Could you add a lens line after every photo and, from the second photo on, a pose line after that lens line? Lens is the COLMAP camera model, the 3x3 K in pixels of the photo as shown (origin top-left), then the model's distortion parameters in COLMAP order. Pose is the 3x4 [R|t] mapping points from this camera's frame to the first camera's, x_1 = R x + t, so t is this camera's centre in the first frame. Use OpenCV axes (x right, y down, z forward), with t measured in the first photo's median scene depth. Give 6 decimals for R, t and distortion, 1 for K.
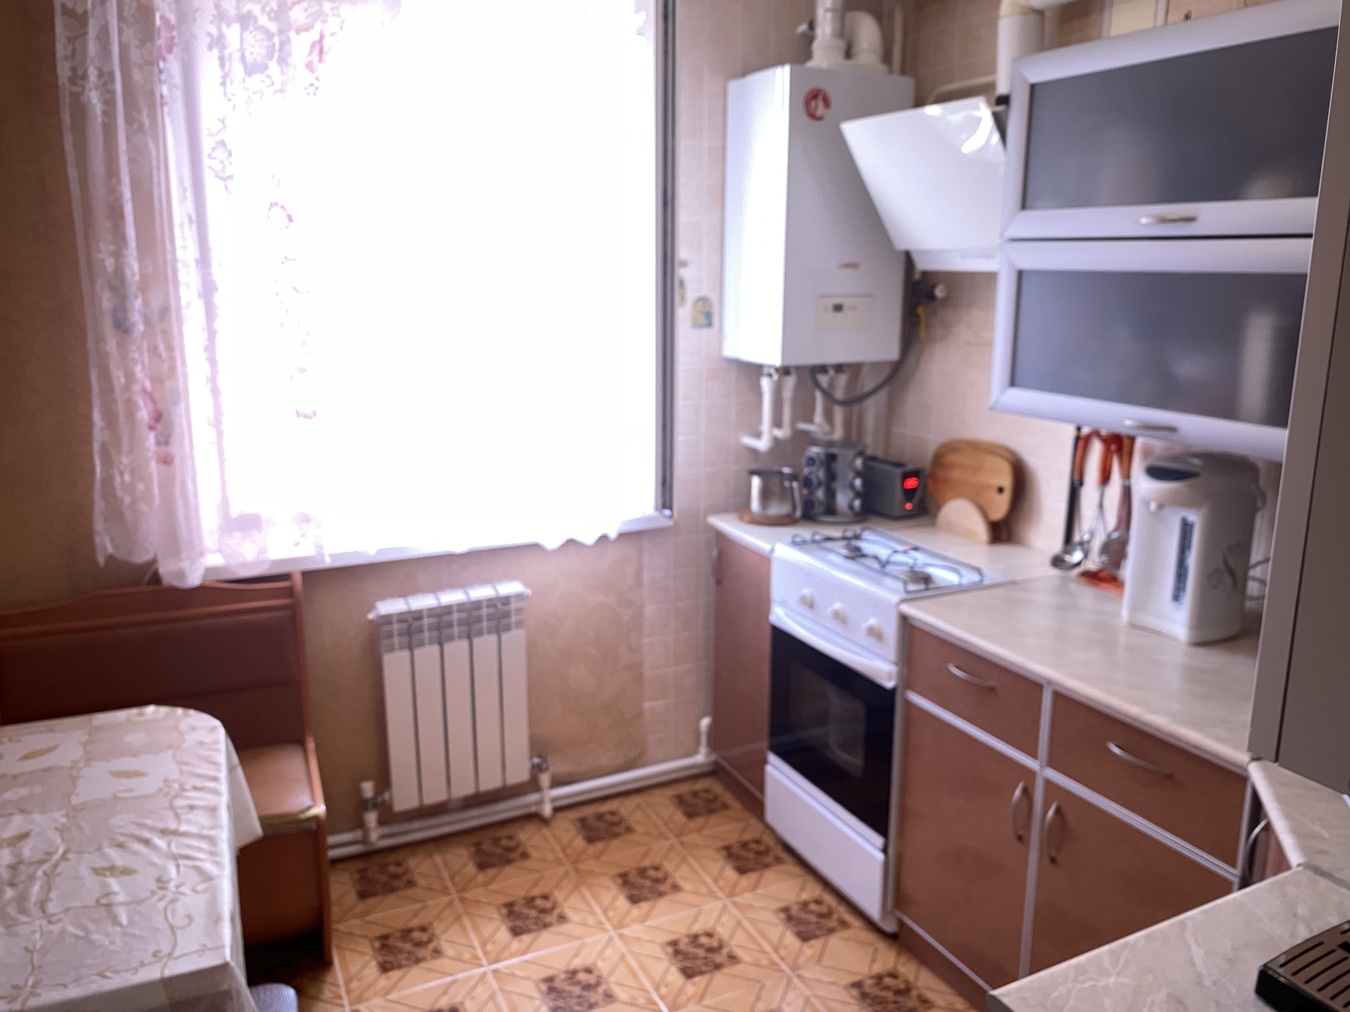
lens RADIAL K [[1044.9, 0, 675.0], [0, 1044.9, 506.0], [0, 0, 1]] dist [-0.007888, -0.009458]
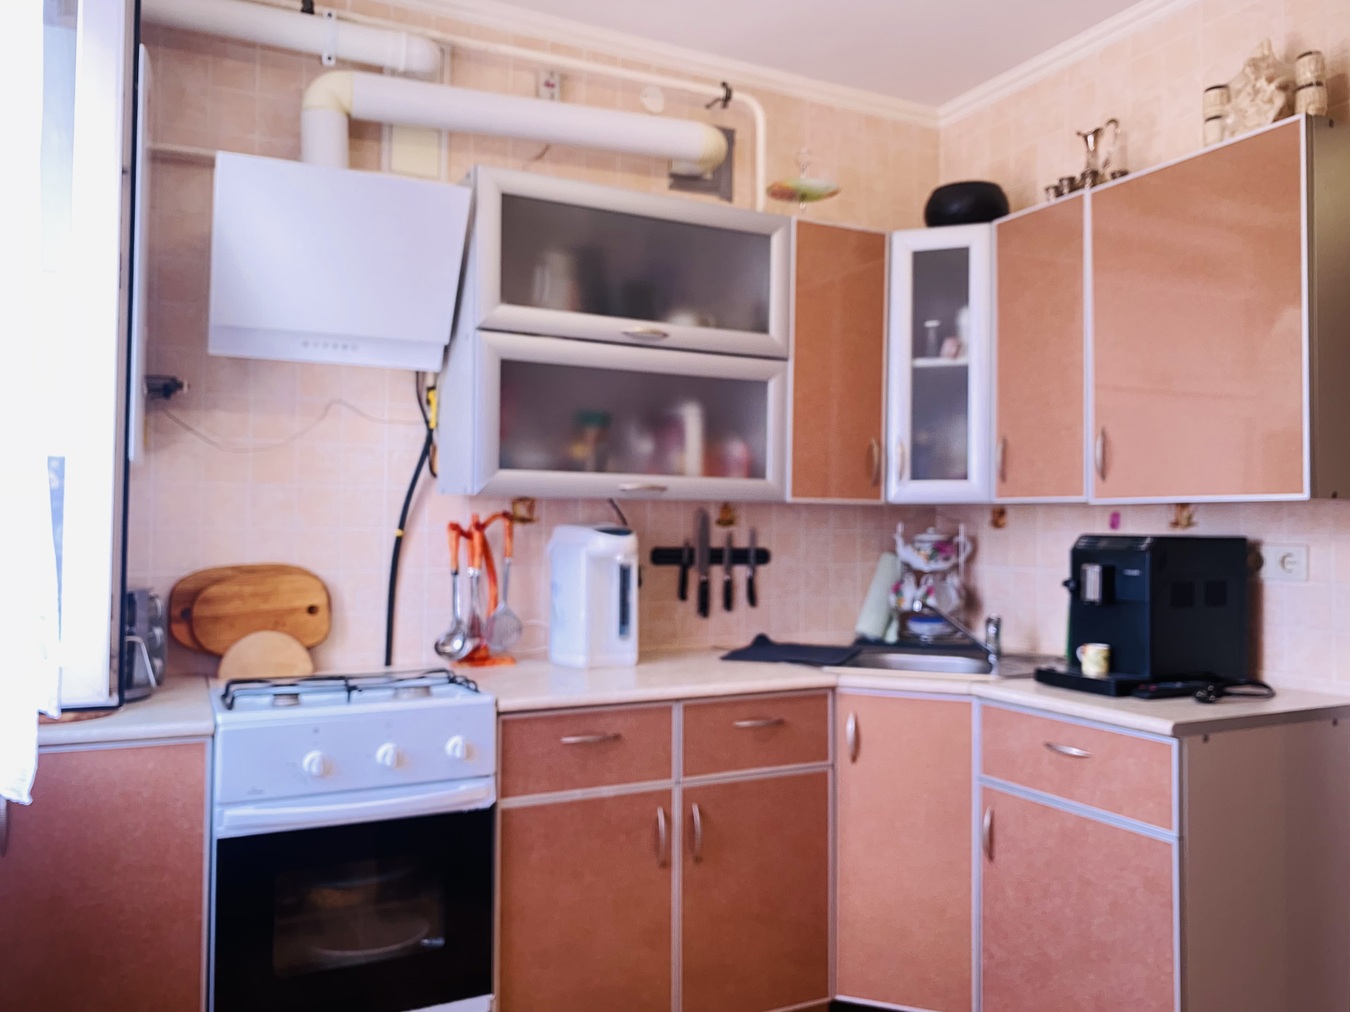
lens RADIAL K [[1044.9, 0, 675.0], [0, 1044.9, 506.0], [0, 0, 1]] dist [-0.007888, -0.009458]
pose [[0.007476, 0.019805, 0.999776, -0.560371], [0.222822, 0.974633, -0.020973, -0.013706], [-0.974830, 0.222929, 0.002873, 0.656114]]
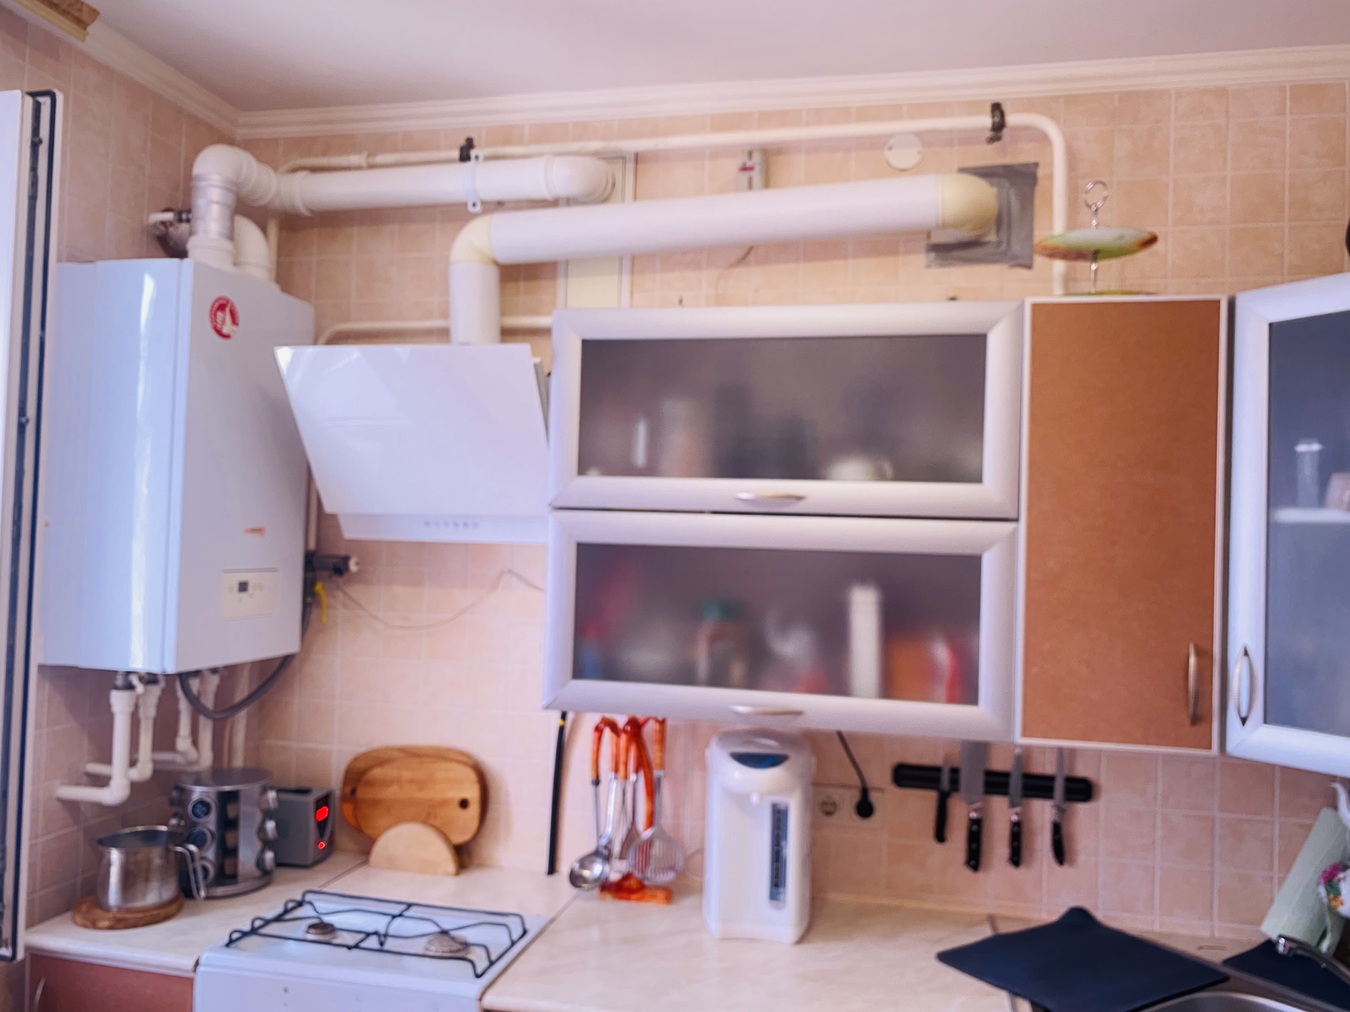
lens RADIAL K [[1039.3, 0, 690.7], [0, 1039.3, 513.2], [0, 0, 1]] dist [-0.000130, -0.003419]
pose [[0.630081, 0.042217, 0.775381, -0.210895], [0.148985, 0.973399, -0.174065, -0.066824], [-0.762103, 0.225195, 0.607031, 0.309627]]
